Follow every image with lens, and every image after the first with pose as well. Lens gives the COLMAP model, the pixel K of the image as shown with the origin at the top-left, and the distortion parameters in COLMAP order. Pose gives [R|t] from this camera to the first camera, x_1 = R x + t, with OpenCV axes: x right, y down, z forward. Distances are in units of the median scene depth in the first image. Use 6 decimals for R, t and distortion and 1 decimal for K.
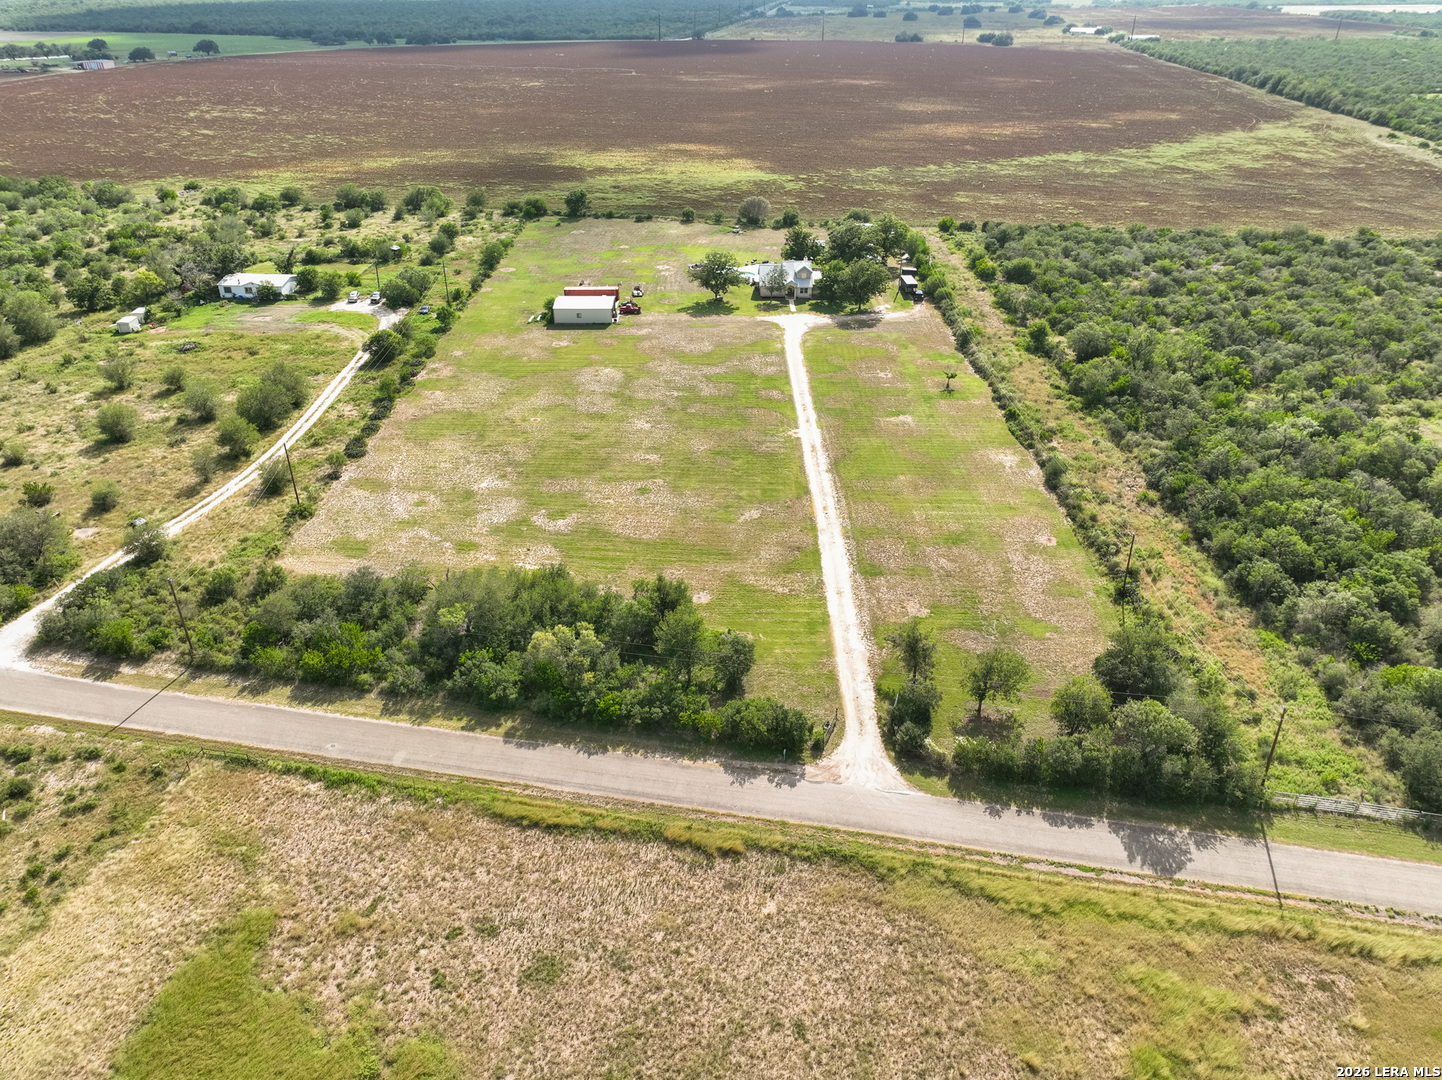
lens RADIAL K [[1011.8, 0, 722.3], [0, 1011.8, 535.2], [0, 0, 1]] dist [-0.006778, 0.025883]
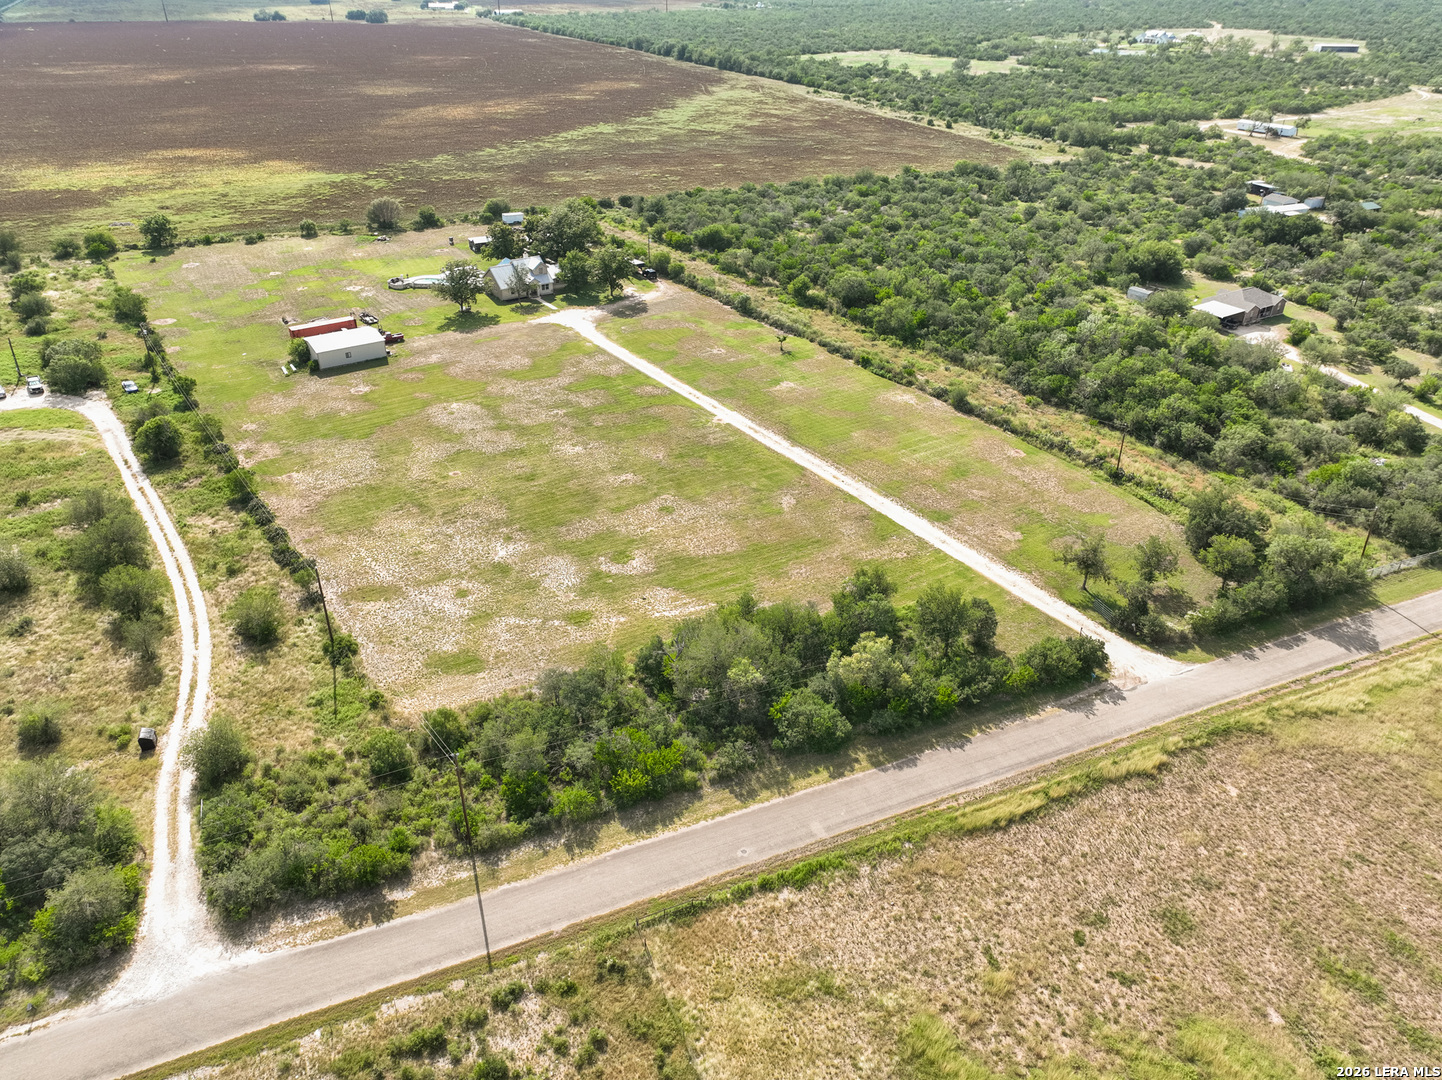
lens RADIAL K [[1011.8, 0, 718.7], [0, 1011.8, 543.1], [0, 0, 1]] dist [-0.006778, 0.025883]
pose [[0.821983, -0.283309, 0.494045, -0.491751], [0.270511, 0.957606, 0.099066, -0.090660], [-0.501167, 0.052214, 0.863774, 0.155926]]
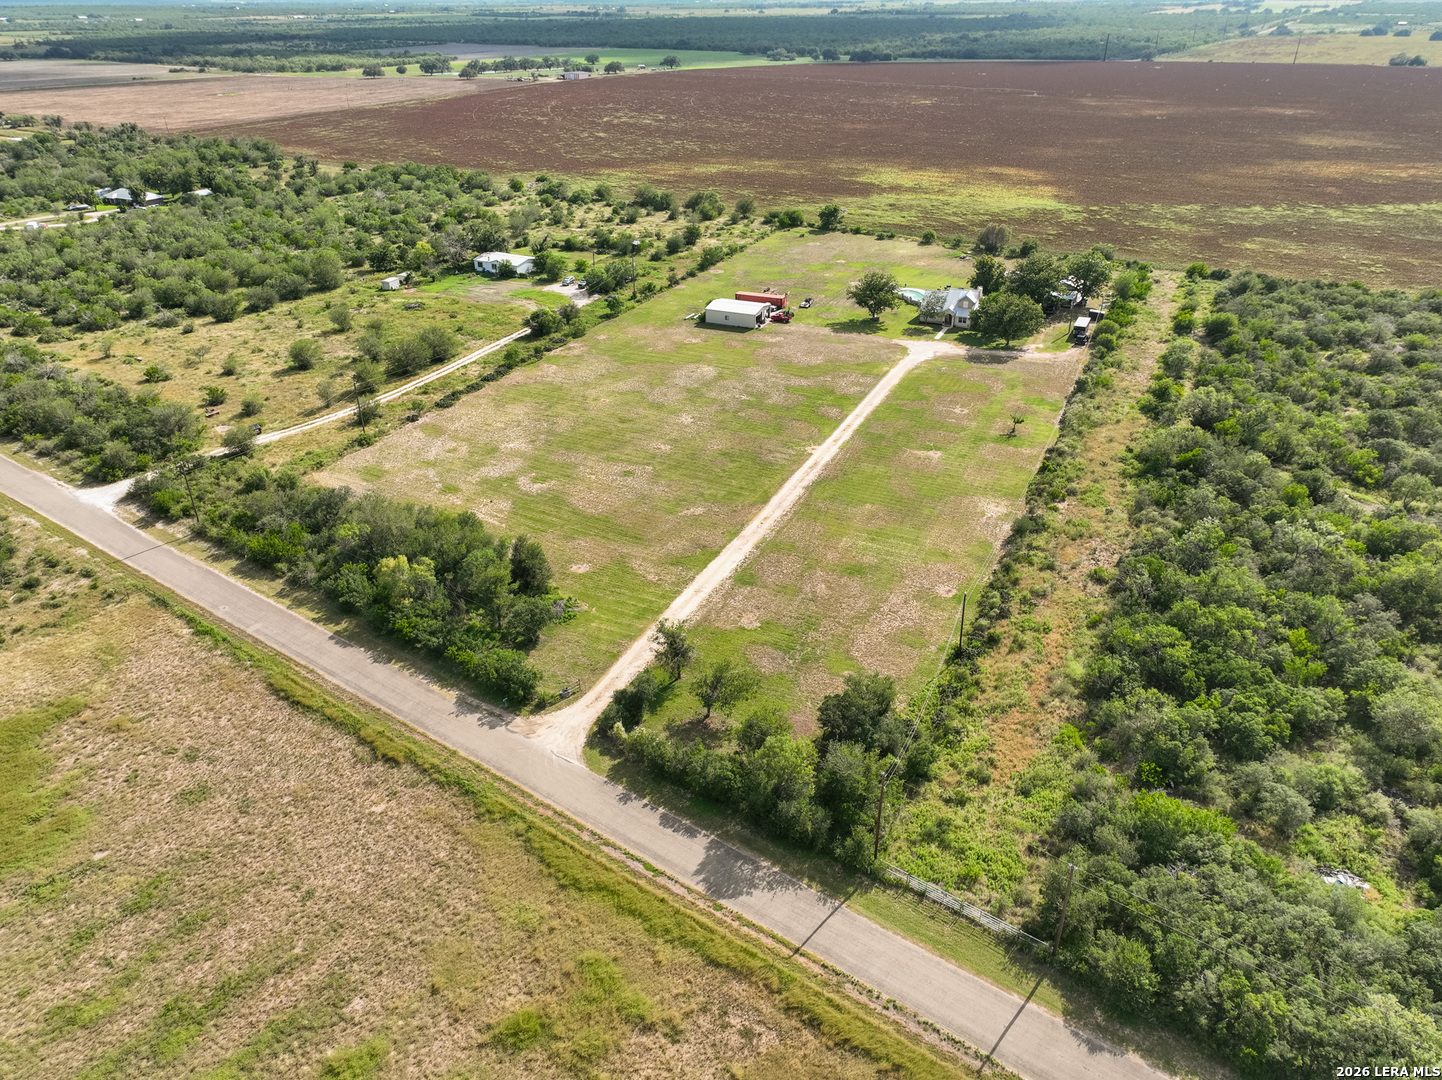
lens RADIAL K [[1011.8, 0, 726.1], [0, 1011.8, 539.9], [0, 0, 1]] dist [-0.006778, 0.025883]
pose [[0.906979, 0.194897, -0.373370, 0.422021], [-0.198645, 0.979647, 0.028829, -0.025129], [0.371389, 0.048021, 0.927235, 0.028954]]
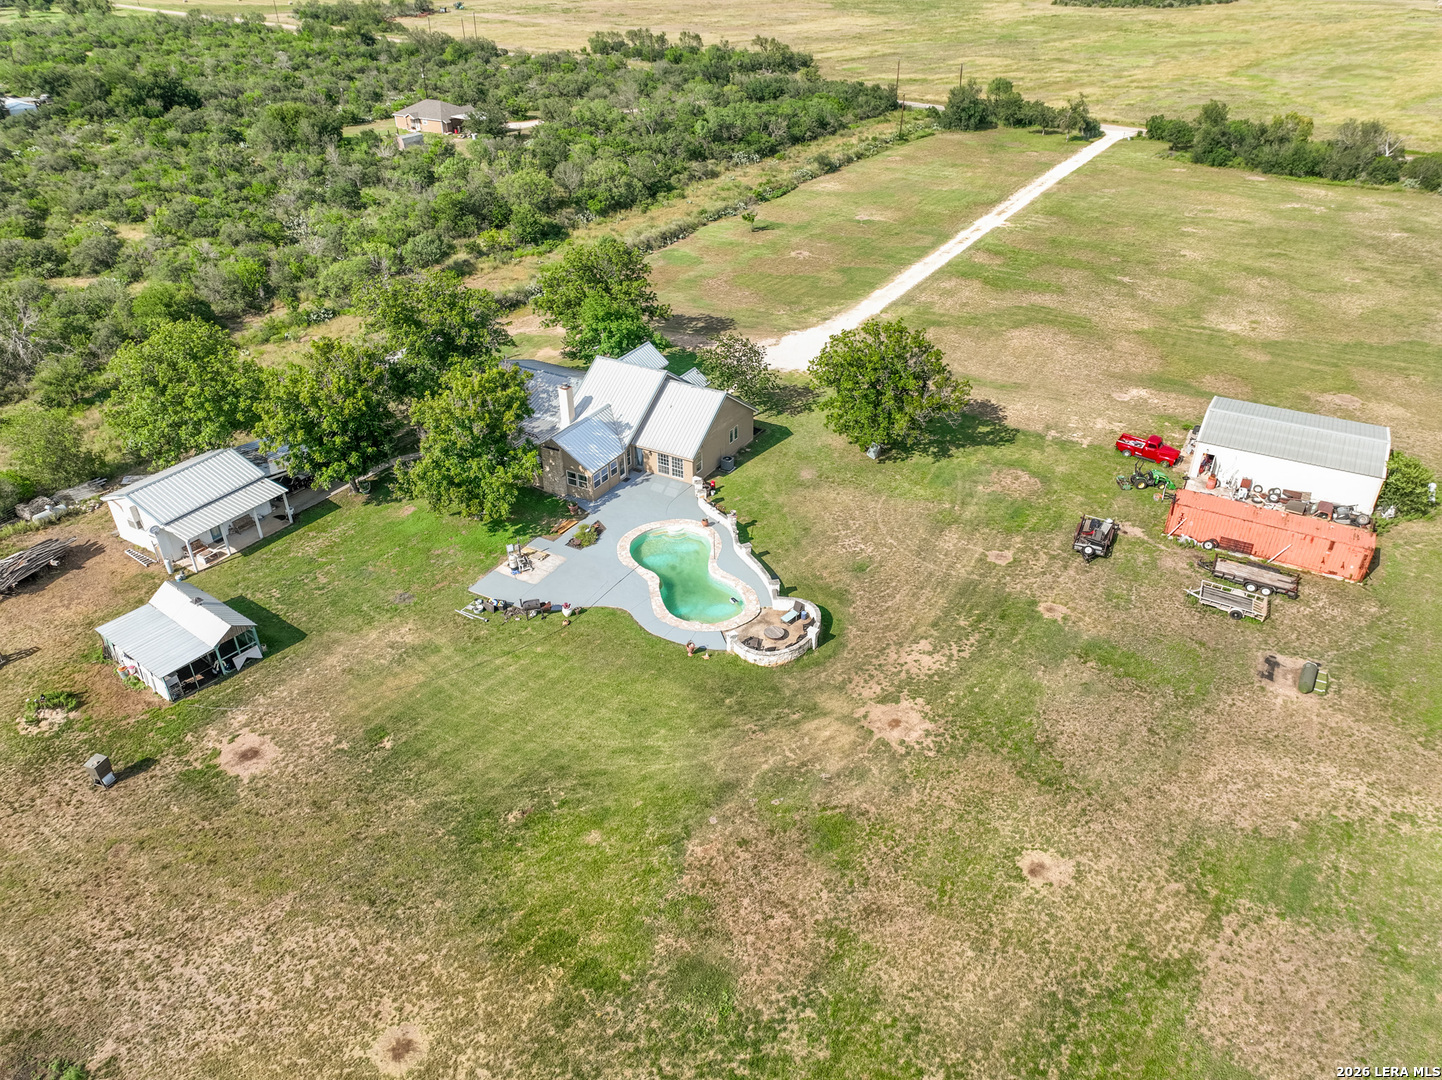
lens RADIAL K [[1011.8, 0, 727.2], [0, 1011.8, 542.3], [0, 0, 1]] dist [-0.006778, 0.025883]
pose [[-0.860151, -0.265291, 0.435615, -0.184373], [0.255844, 0.514435, 0.818475, -0.782892], [-0.441230, 0.815462, -0.374618, 1.775550]]
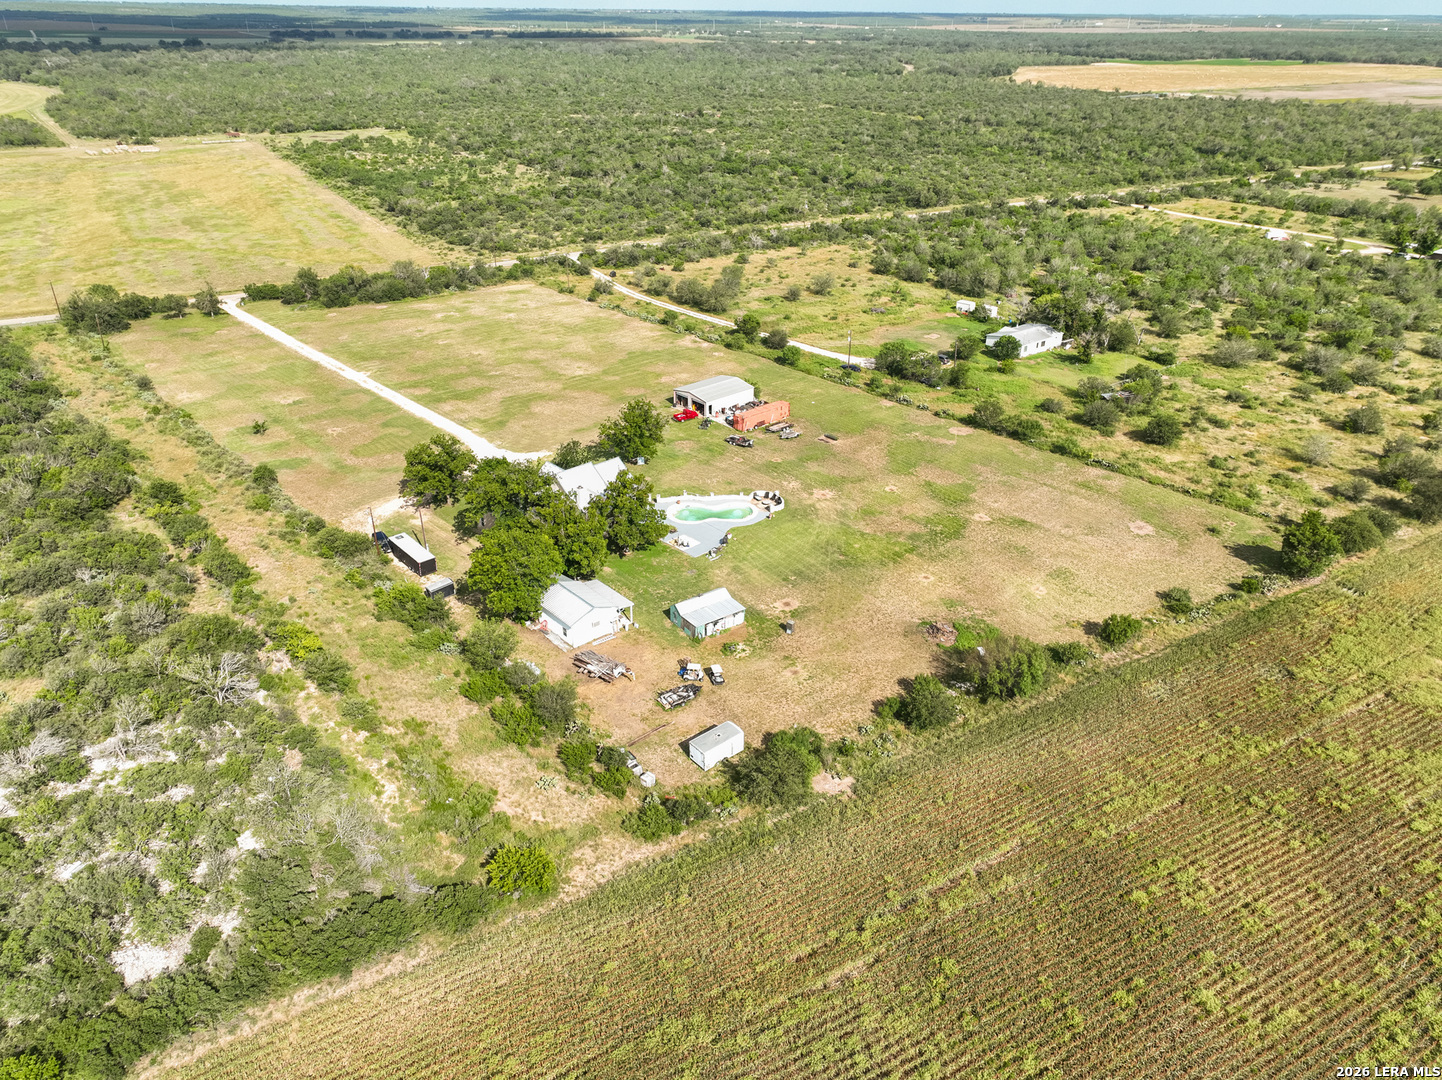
lens RADIAL K [[1011.8, 0, 716.2], [0, 1011.8, 547.3], [0, 0, 1]] dist [-0.006778, 0.025883]
pose [[-0.740300, 0.311149, -0.595938, 0.615253], [-0.335338, 0.597387, 0.728476, -1.124986], [0.582670, 0.739131, -0.337906, 1.991783]]
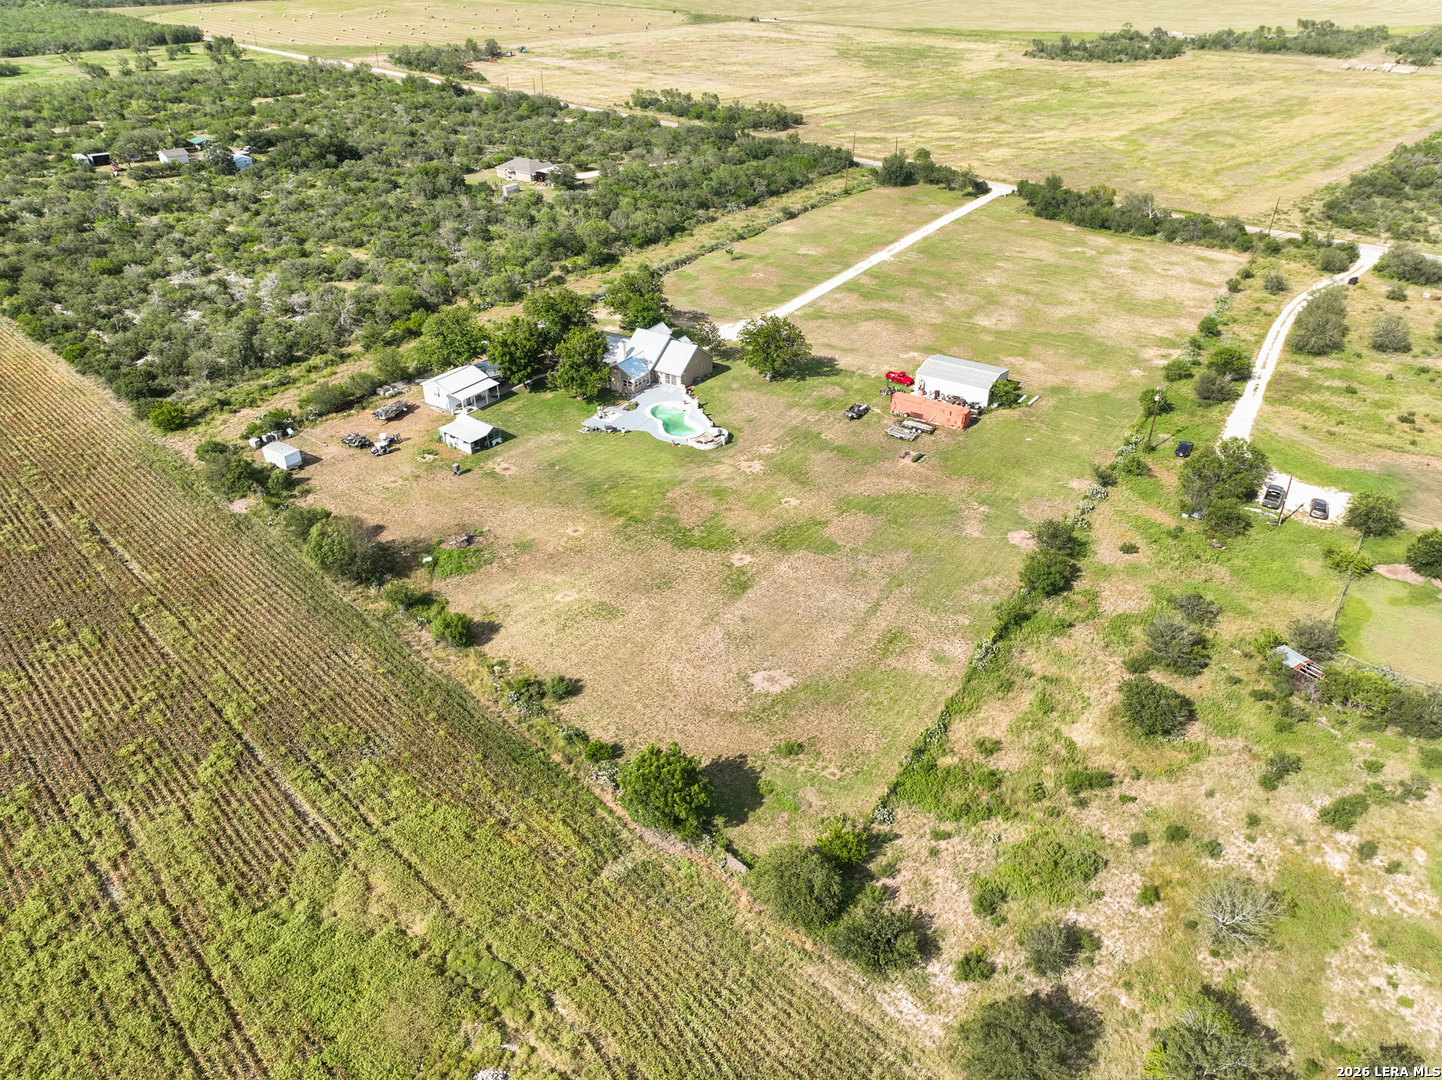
lens RADIAL K [[1011.8, 0, 723.4], [0, 1011.8, 542.4], [0, 0, 1]] dist [-0.006778, 0.025883]
pose [[-0.840418, -0.288295, 0.458894, -0.523367], [0.264355, 0.521108, 0.811519, -1.167540], [-0.473091, 0.803326, -0.361736, 2.071715]]
